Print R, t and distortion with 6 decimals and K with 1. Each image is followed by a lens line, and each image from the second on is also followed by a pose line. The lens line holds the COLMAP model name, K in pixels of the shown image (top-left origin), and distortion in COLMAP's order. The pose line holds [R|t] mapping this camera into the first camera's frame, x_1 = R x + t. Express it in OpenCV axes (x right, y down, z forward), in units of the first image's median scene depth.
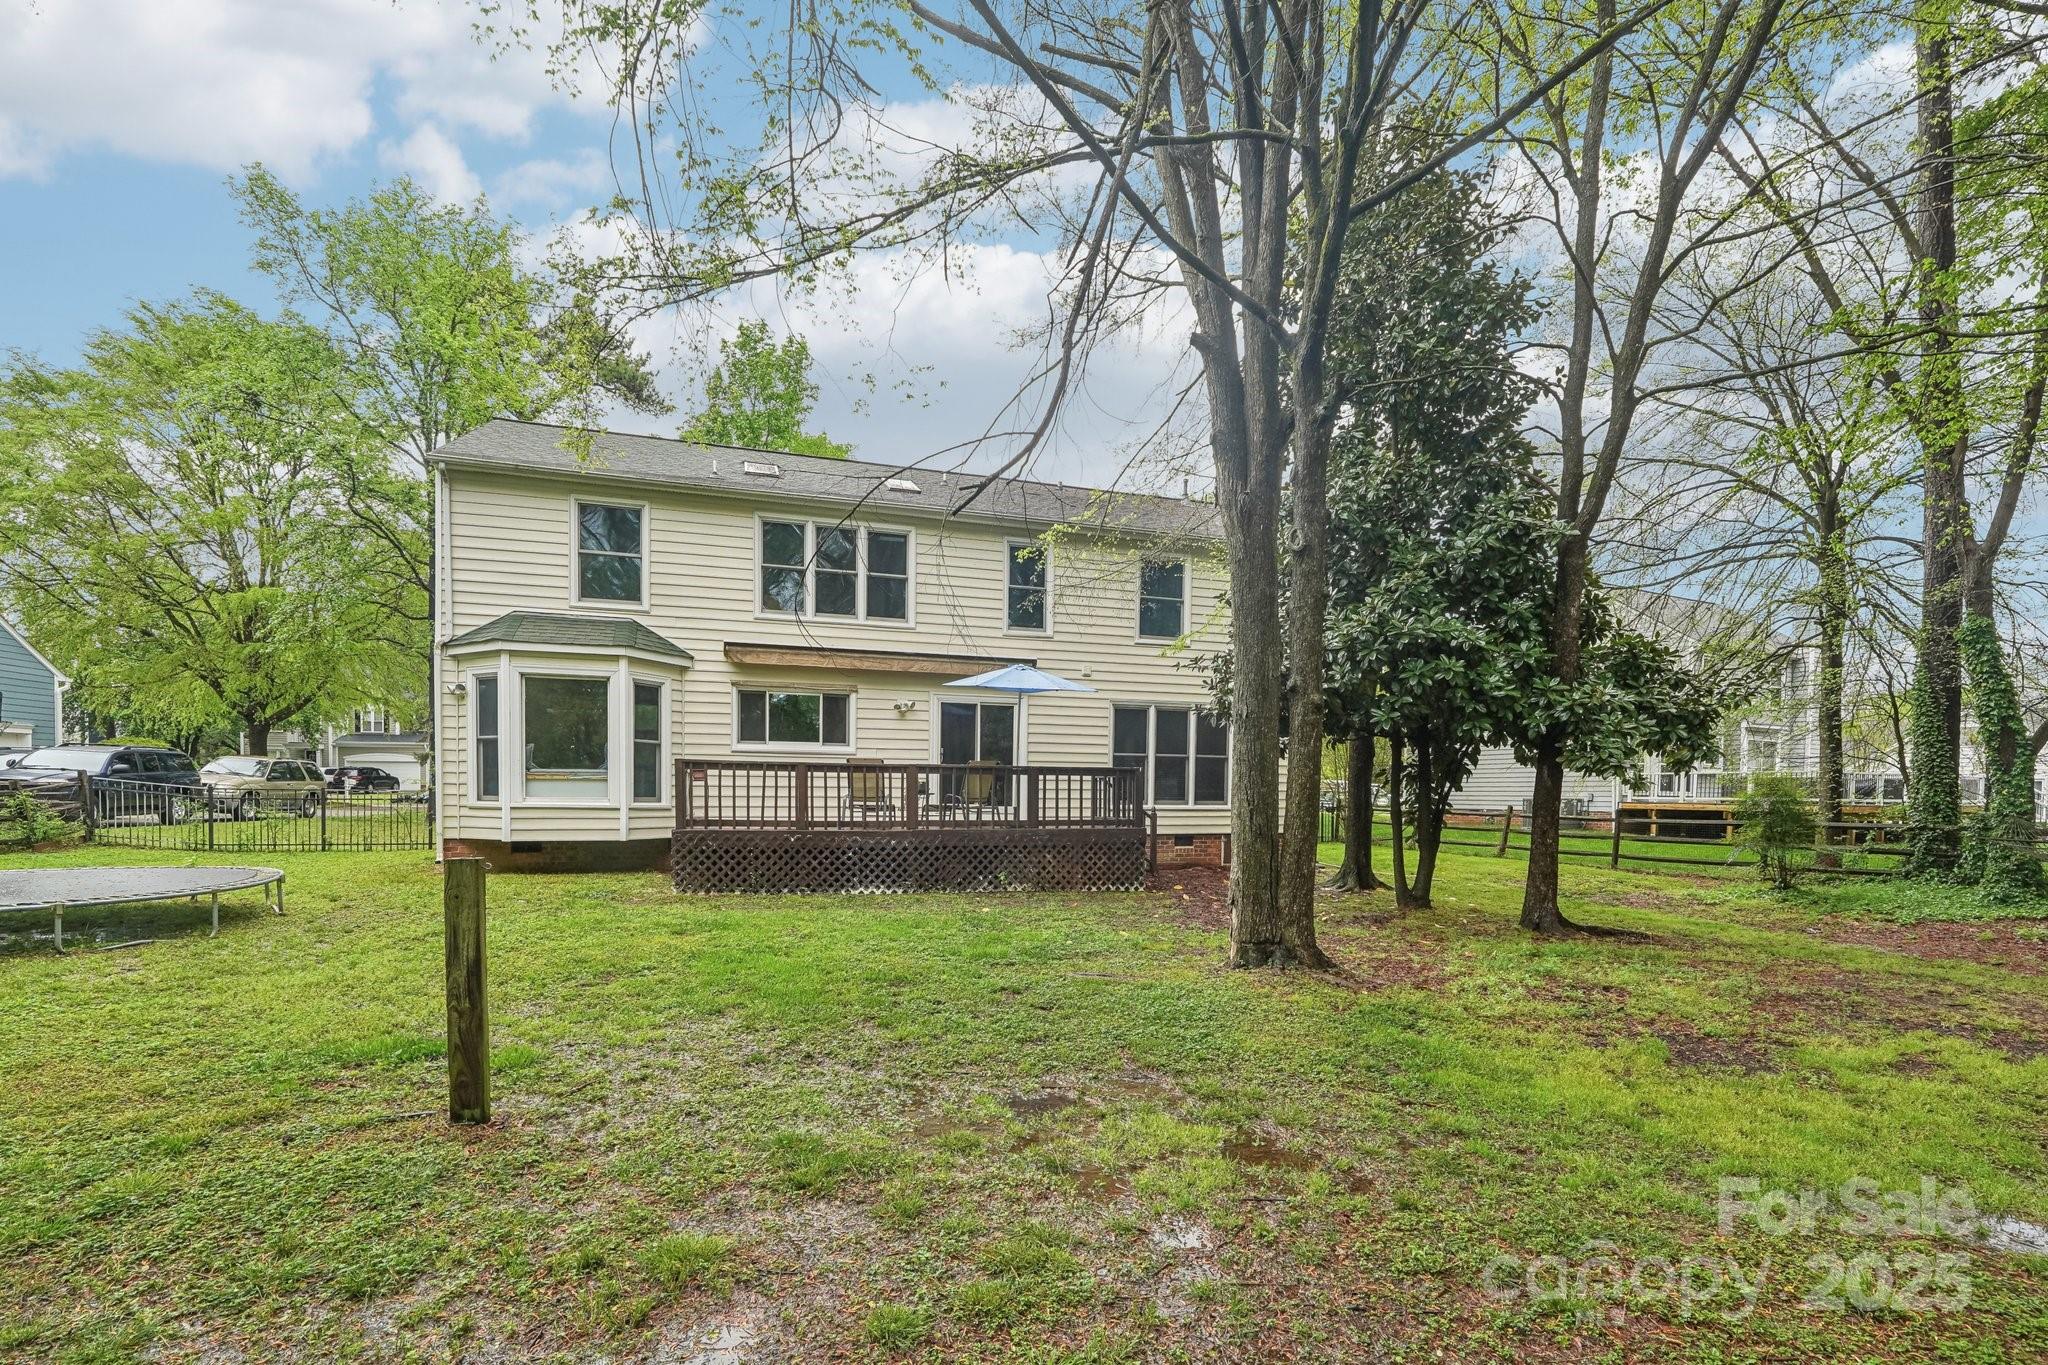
lens RADIAL K [[928.4, 0, 1032.6], [0, 928.4, 804.4], [0, 0, 1]] dist [-0.003659, -0.000356]
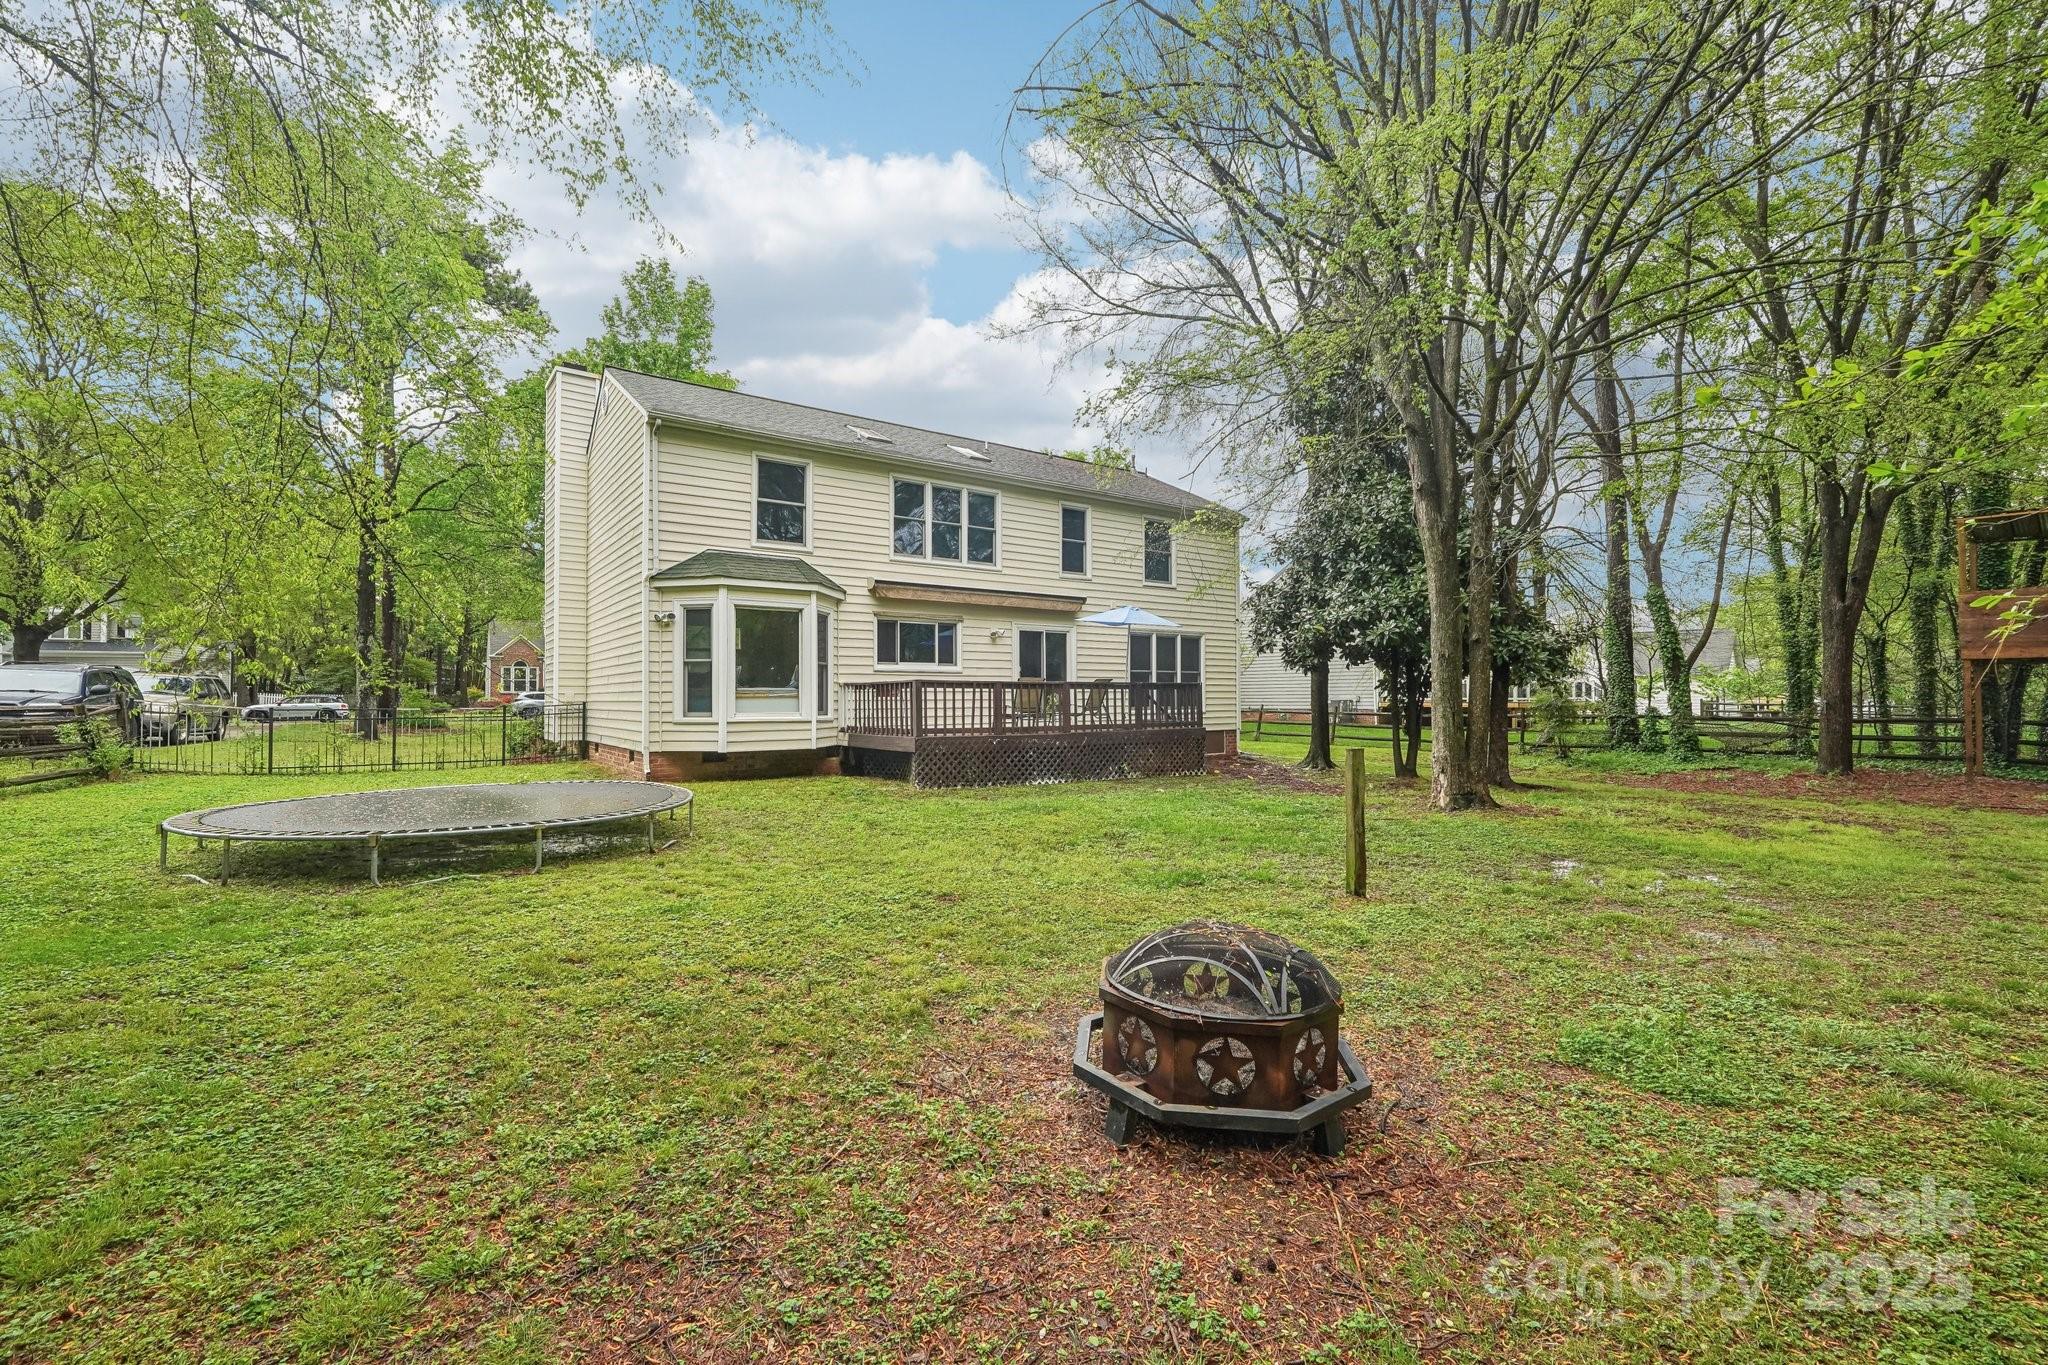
lens RADIAL K [[864.9, 0, 1024.0], [0, 864.9, 682.5], [0, 0, 1]] dist [-0.000211, 0.000049]
pose [[0.955005, -0.007586, 0.296492, -0.459413], [0.016252, 0.999509, -0.026775, -0.009745], [-0.296143, 0.030389, 0.954660, -0.110707]]
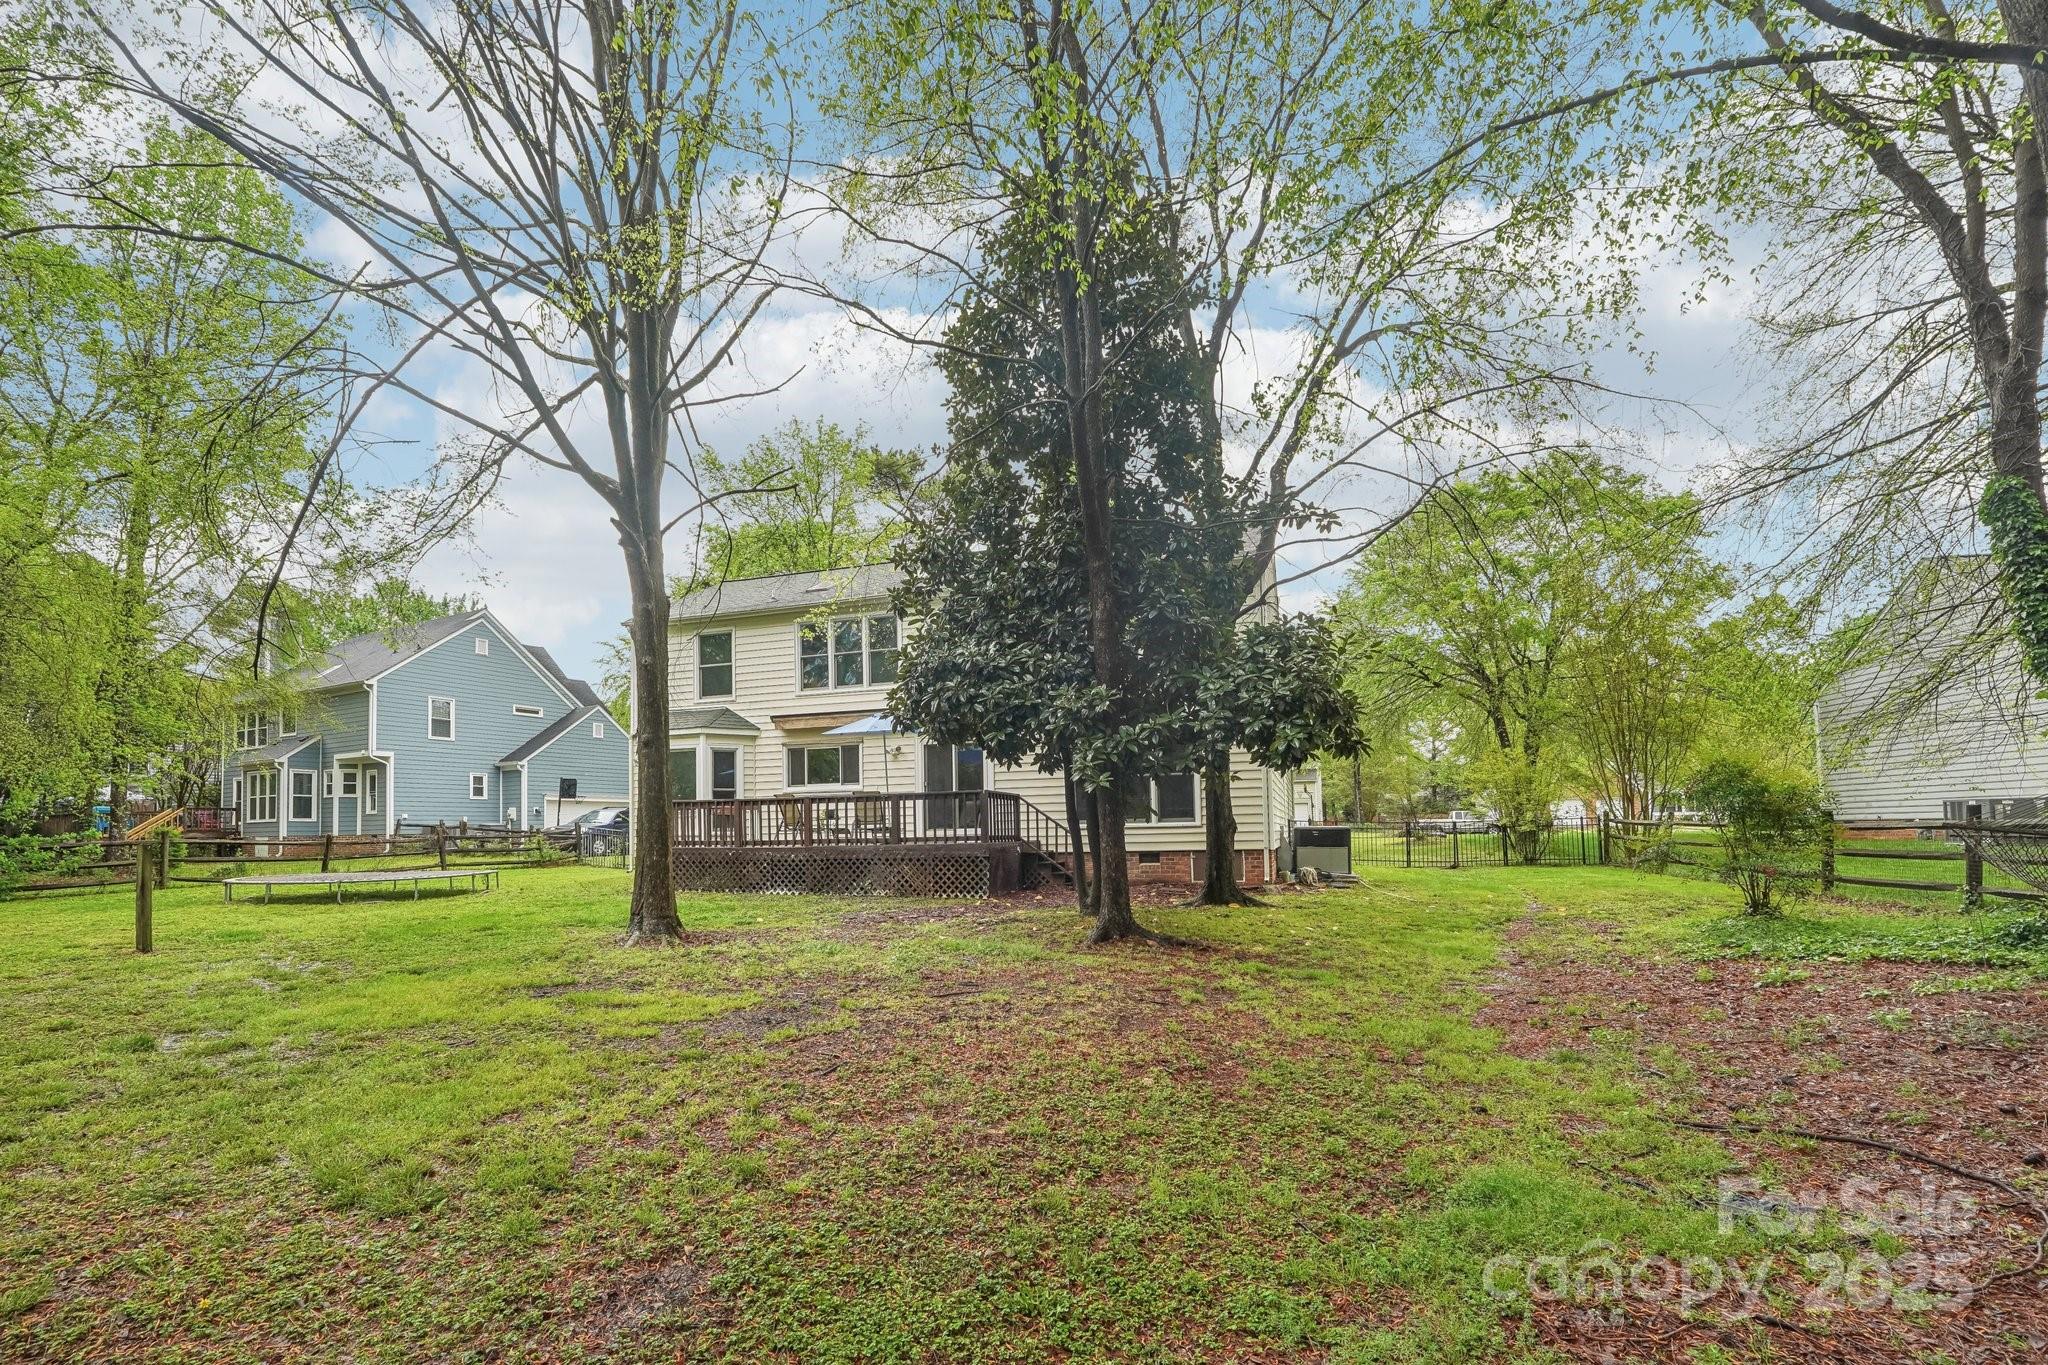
lens RADIAL K [[928.4, 0, 1032.6], [0, 928.4, 804.4], [0, 0, 1]] dist [-0.003659, -0.000356]
pose [[0.806475, -0.044009, -0.589627, 0.774931], [0.020714, 0.998717, -0.046211, 0.030087], [0.590905, 0.025055, 0.806352, 0.100099]]
